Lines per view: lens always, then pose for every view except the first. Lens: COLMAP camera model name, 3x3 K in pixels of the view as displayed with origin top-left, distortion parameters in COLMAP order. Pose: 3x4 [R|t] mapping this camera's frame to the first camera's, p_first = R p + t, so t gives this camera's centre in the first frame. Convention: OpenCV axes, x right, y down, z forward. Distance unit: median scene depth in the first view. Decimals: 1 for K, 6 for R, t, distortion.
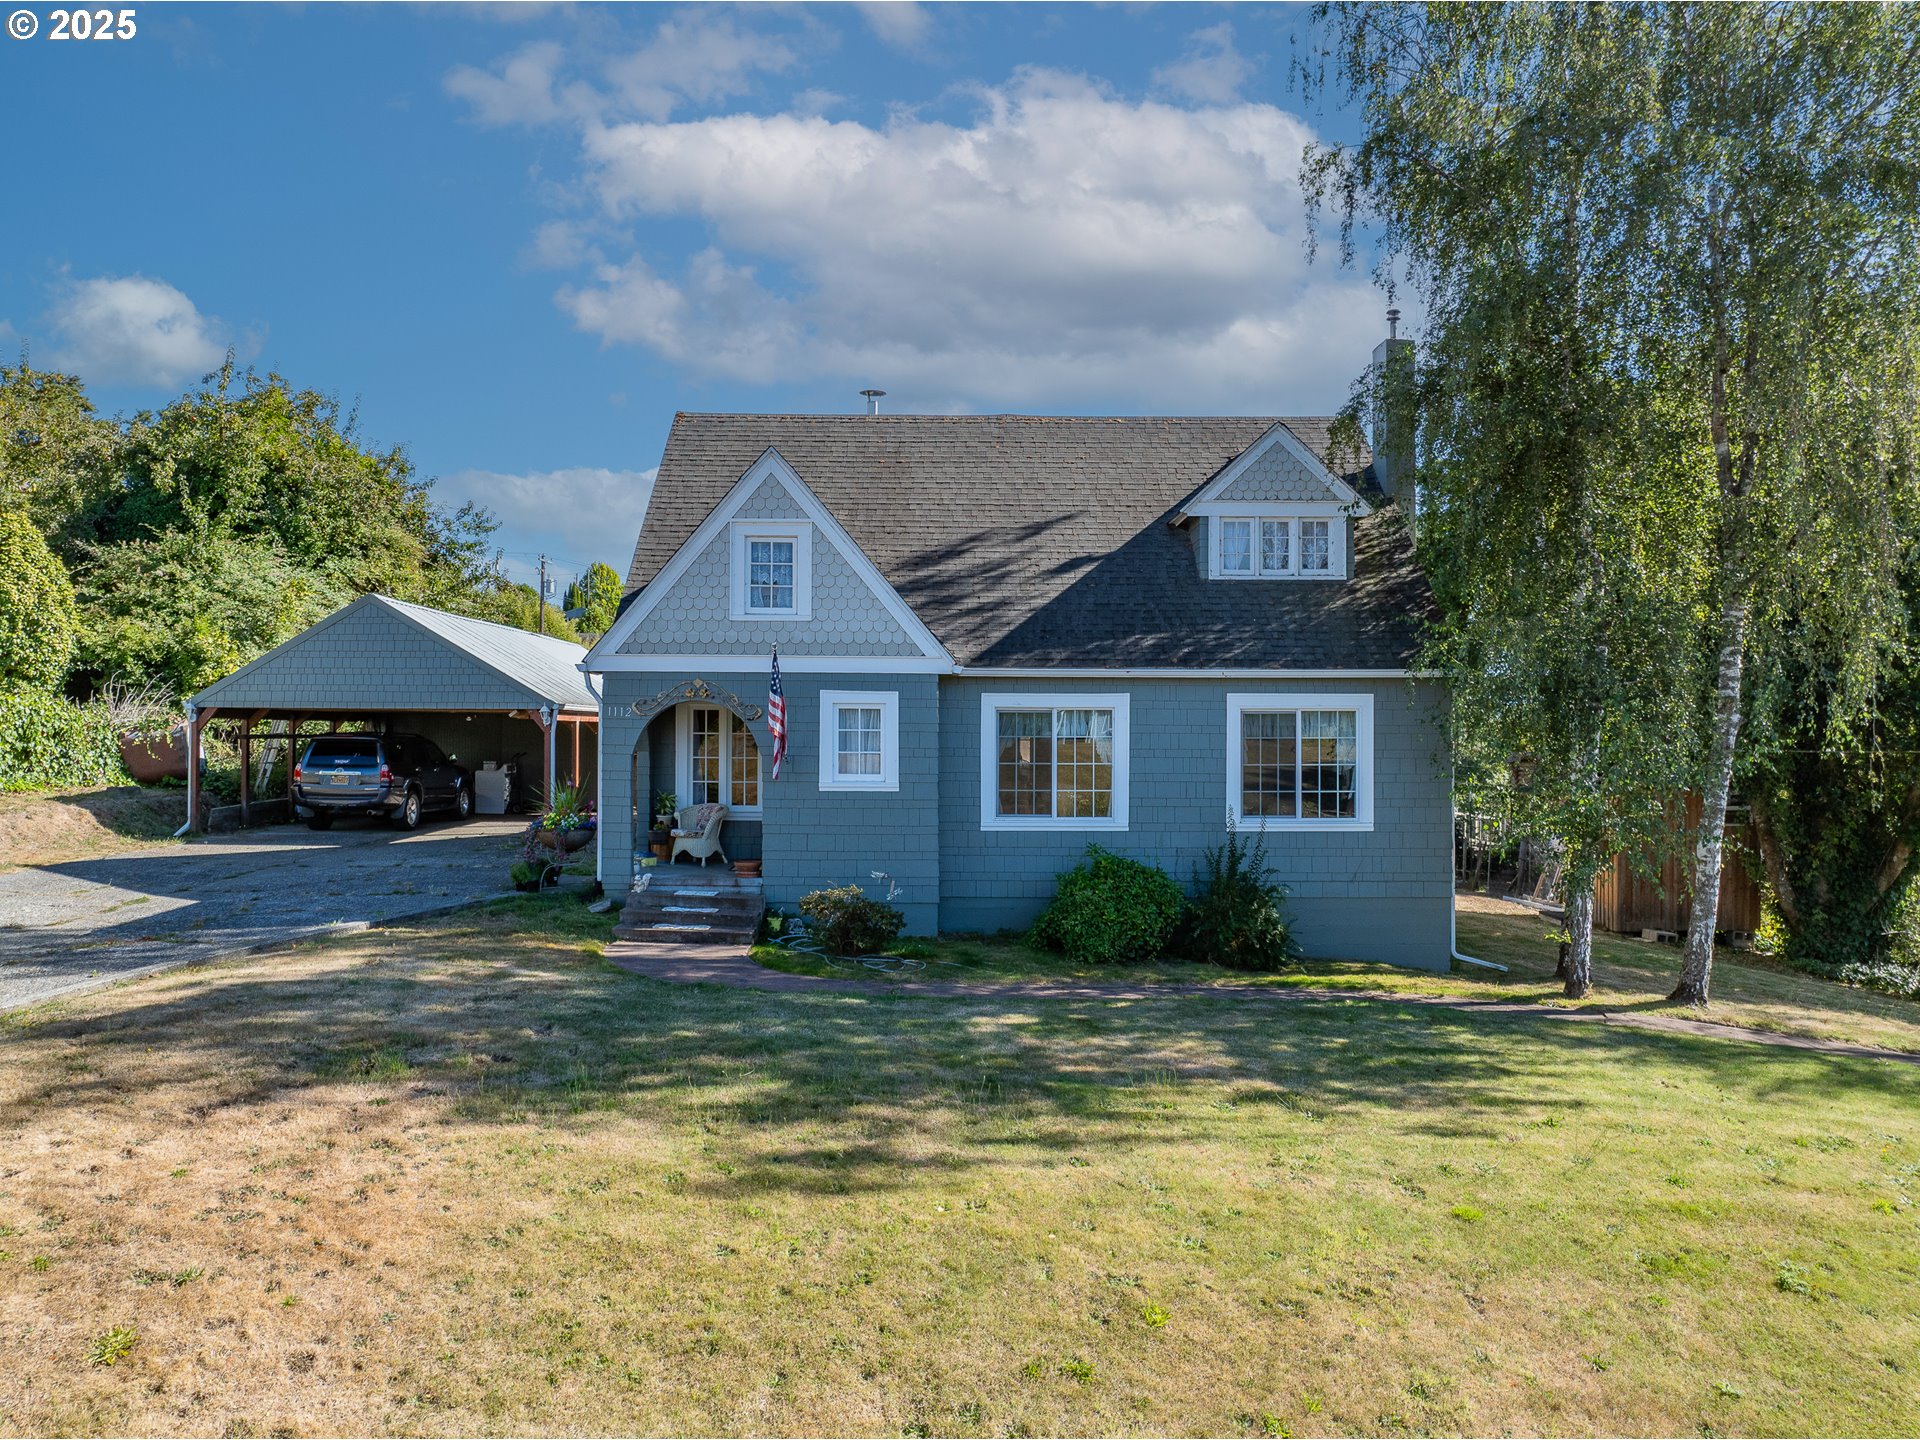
lens RADIAL K [[861.1, 0, 966.3], [0, 861.1, 714.5], [0, 0, 1]] dist [0.000159, 0.000143]
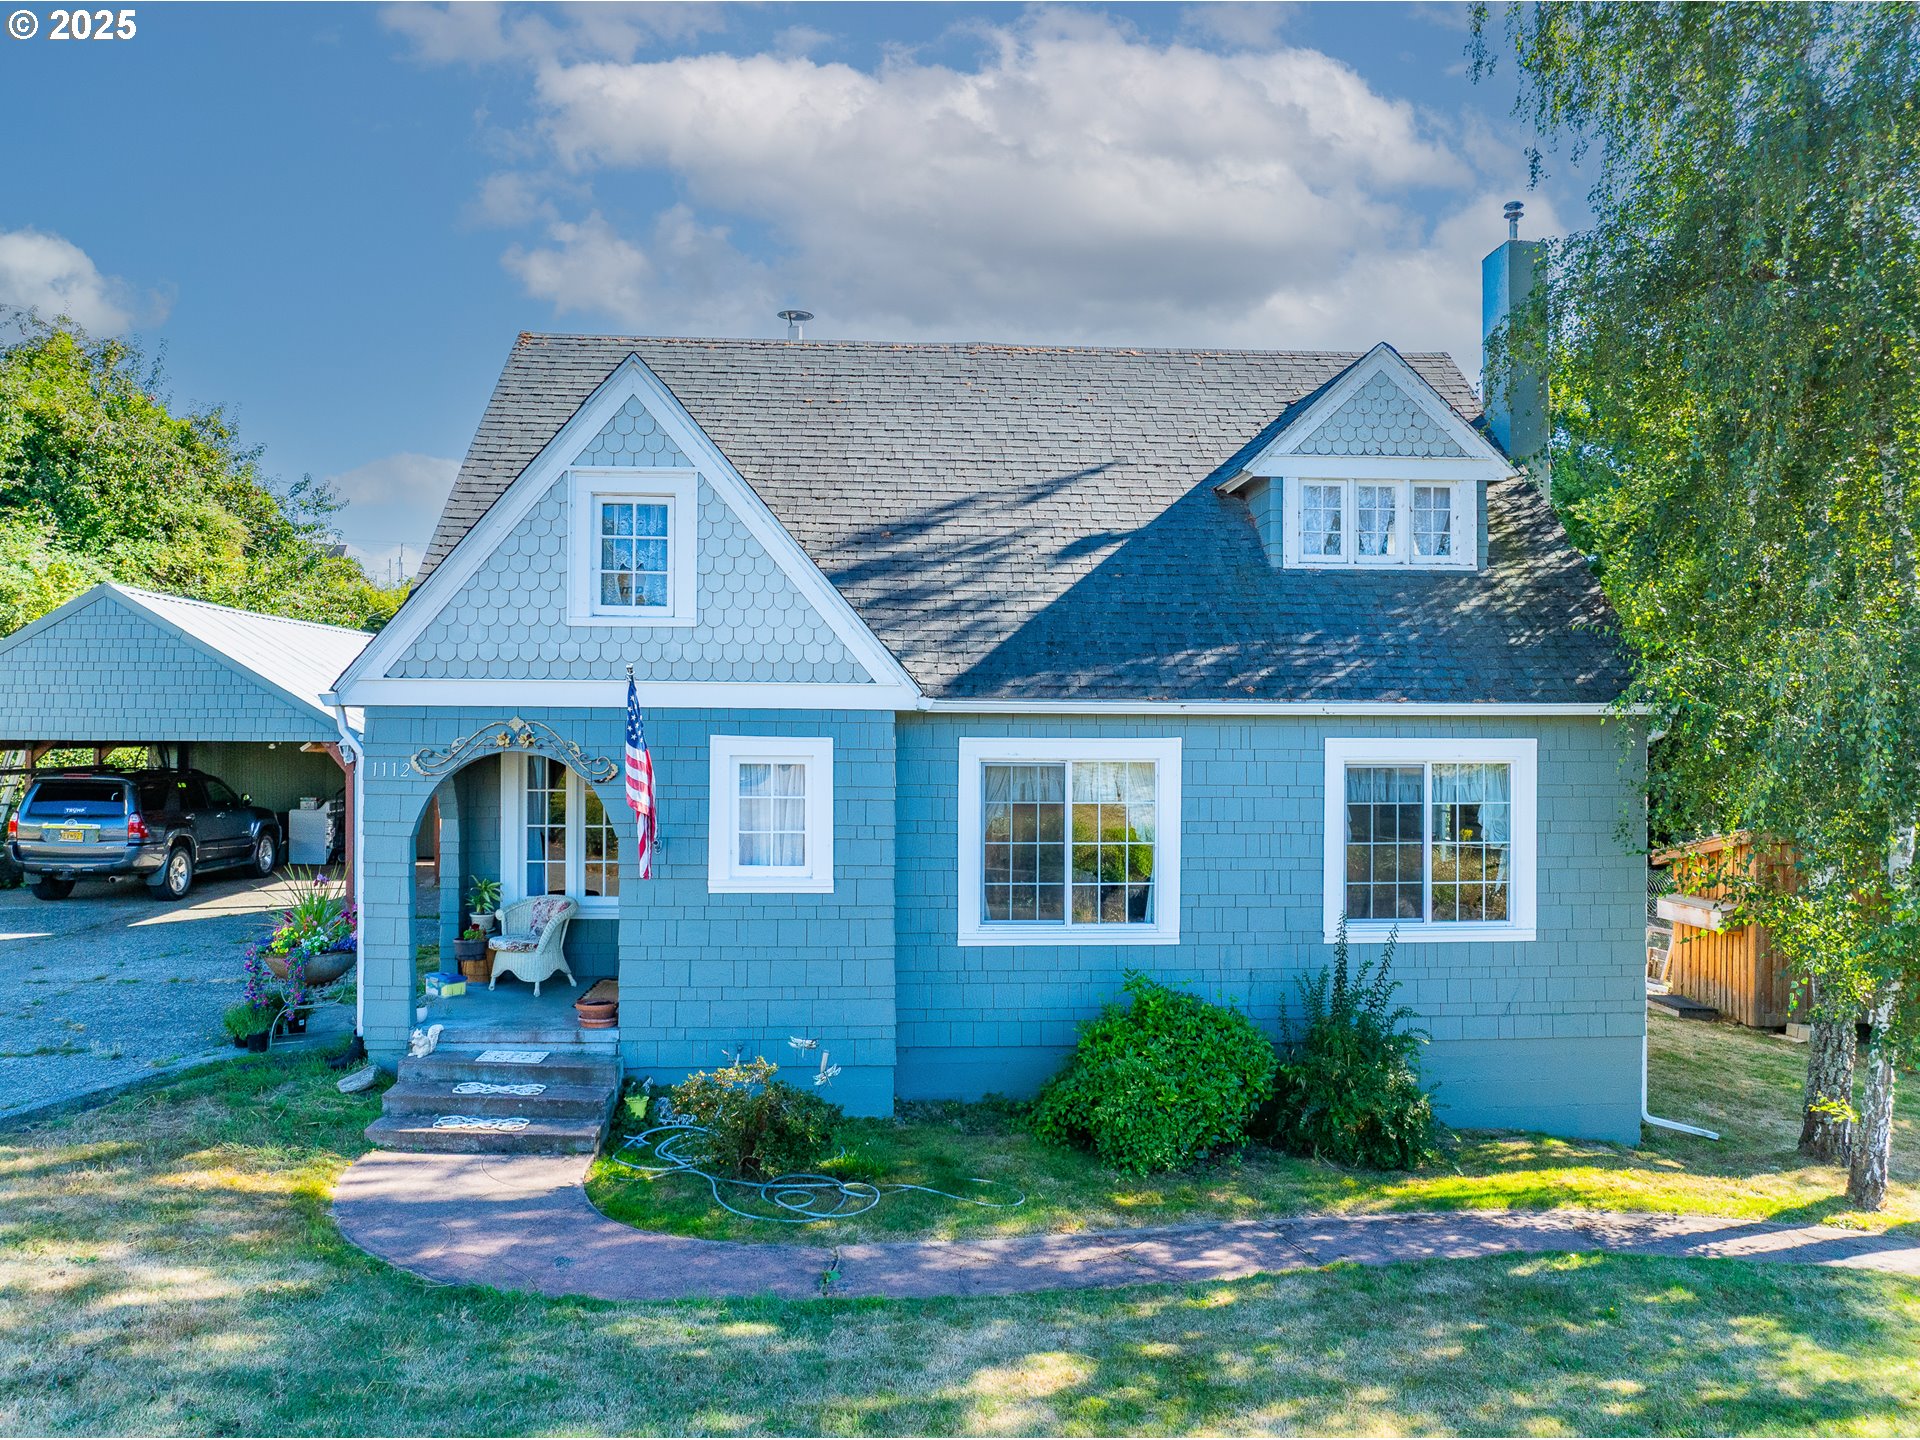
lens RADIAL K [[1006.3, 0, 947.6], [0, 1006.3, 733.2], [0, 0, 1]] dist [-0.002907, -0.000485]
pose [[0.999198, 0.000509, 0.040028, -0.021572], [-0.000599, 0.999997, 0.002224, -0.029133], [-0.040026, -0.002246, 0.999196, 0.226298]]
